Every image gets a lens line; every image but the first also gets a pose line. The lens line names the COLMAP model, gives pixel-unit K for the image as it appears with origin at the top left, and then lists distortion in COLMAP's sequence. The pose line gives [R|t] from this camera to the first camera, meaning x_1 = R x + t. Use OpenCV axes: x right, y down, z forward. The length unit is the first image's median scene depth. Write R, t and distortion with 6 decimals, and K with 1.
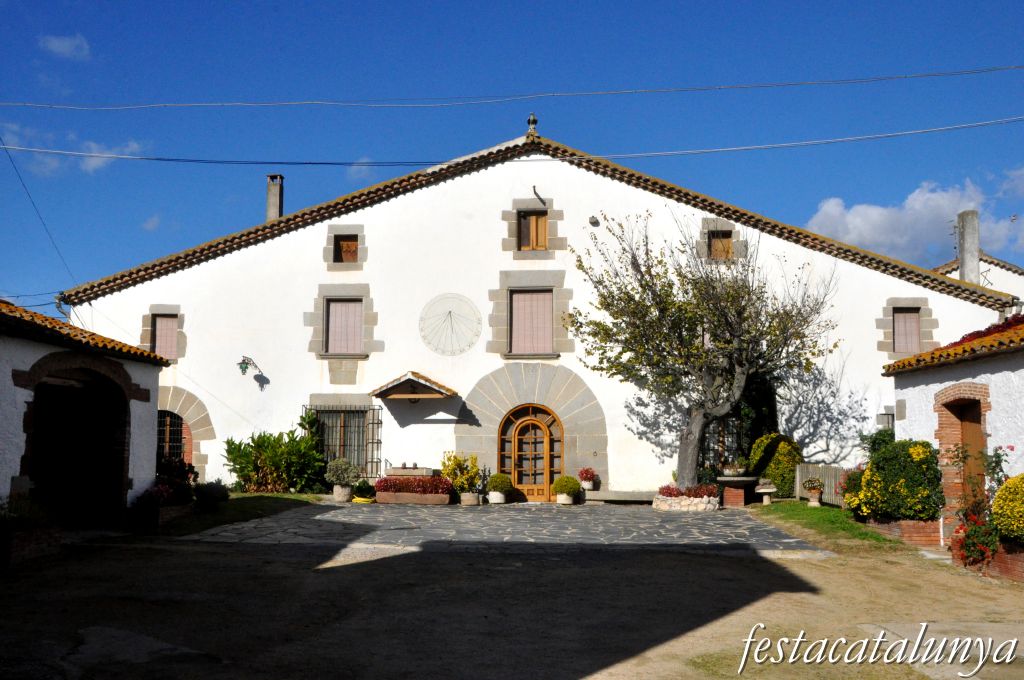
lens RADIAL K [[1003.9, 0, 512.5], [0, 1003.9, 362.9], [0, 0, 1]] dist [-0.011634, -0.002813]
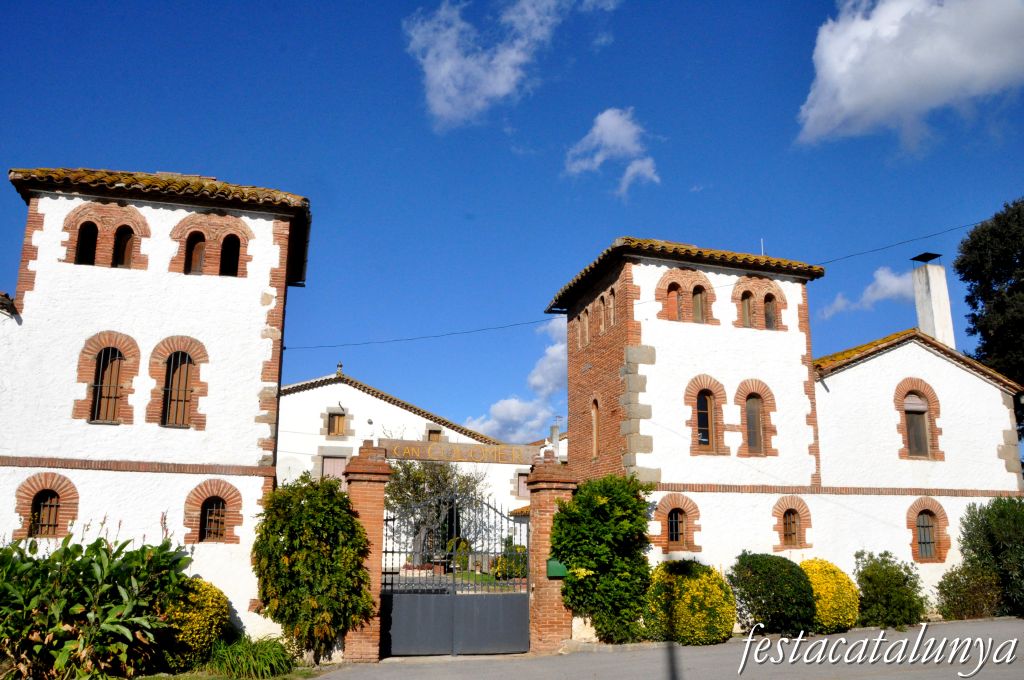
lens RADIAL K [[822.0, 0, 512.6], [0, 822.0, 360.3], [0, 0, 1]] dist [-0.133111, 0.000973]
pose [[0.942700, 0.075089, 0.325083, -0.173989], [-0.033643, 0.990773, -0.131290, -0.063148], [-0.331942, 0.112830, 0.936528, -0.536981]]
